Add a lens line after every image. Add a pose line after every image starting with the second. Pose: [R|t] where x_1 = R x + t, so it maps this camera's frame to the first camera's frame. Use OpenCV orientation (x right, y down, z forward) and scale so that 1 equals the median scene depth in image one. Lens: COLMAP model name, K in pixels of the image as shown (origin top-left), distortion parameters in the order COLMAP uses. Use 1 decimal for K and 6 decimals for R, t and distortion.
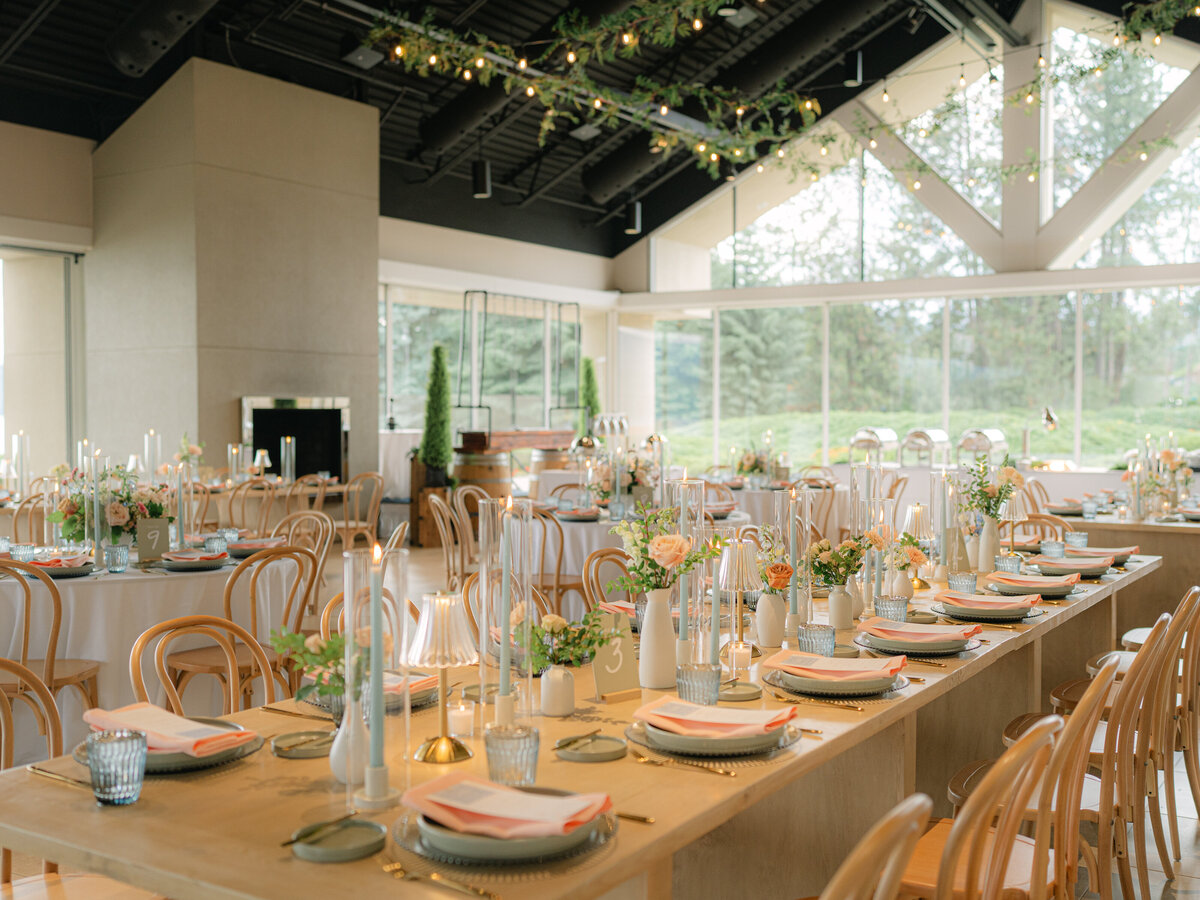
lens RADIAL K [[1238.2, 0, 600.0], [0, 1238.2, 450.0], [0, 0, 1]] dist [-0.009405, -0.015481]
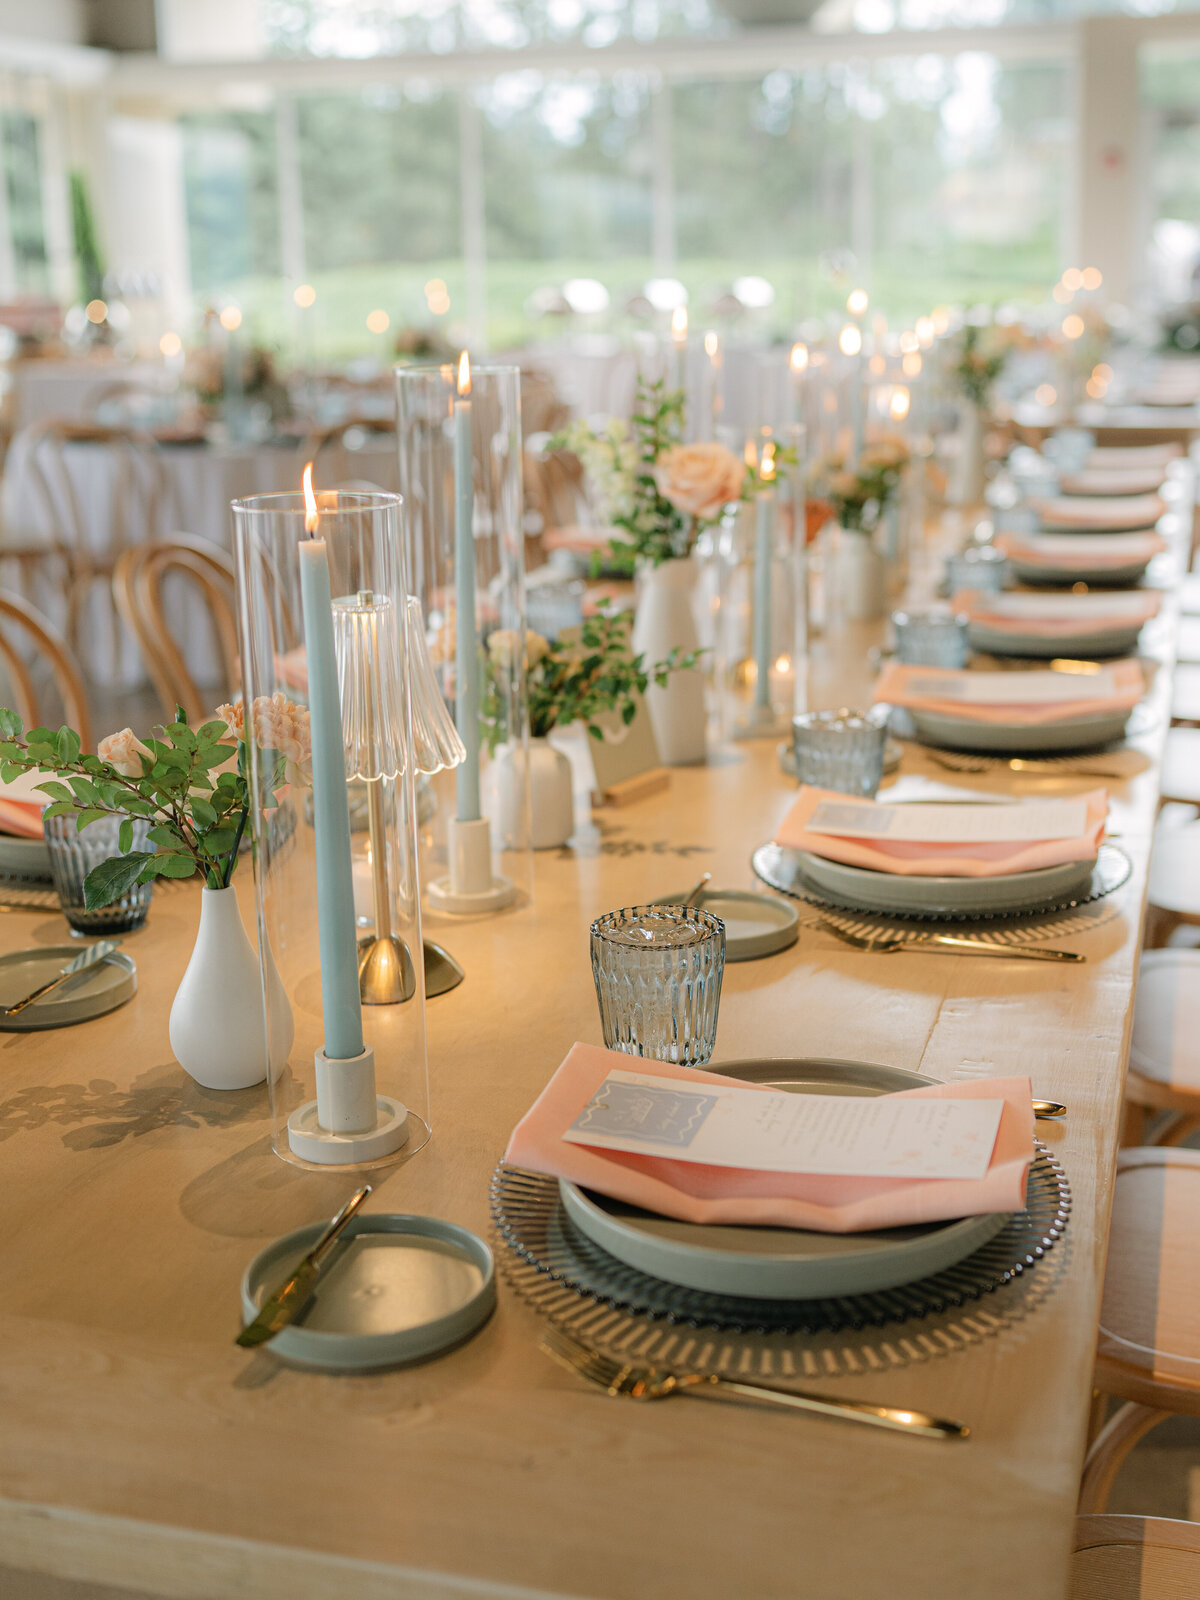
lens RADIAL K [[1835.1, 0, 600.0], [0, 1835.1, 800.0], [0, 0, 1]] dist [-0.016439, -0.021180]
pose [[0.957670, -0.086813, 0.274465, -0.180076], [0.017194, 0.968991, 0.246498, 0.026763], [-0.287353, -0.231345, 0.929466, 0.325558]]
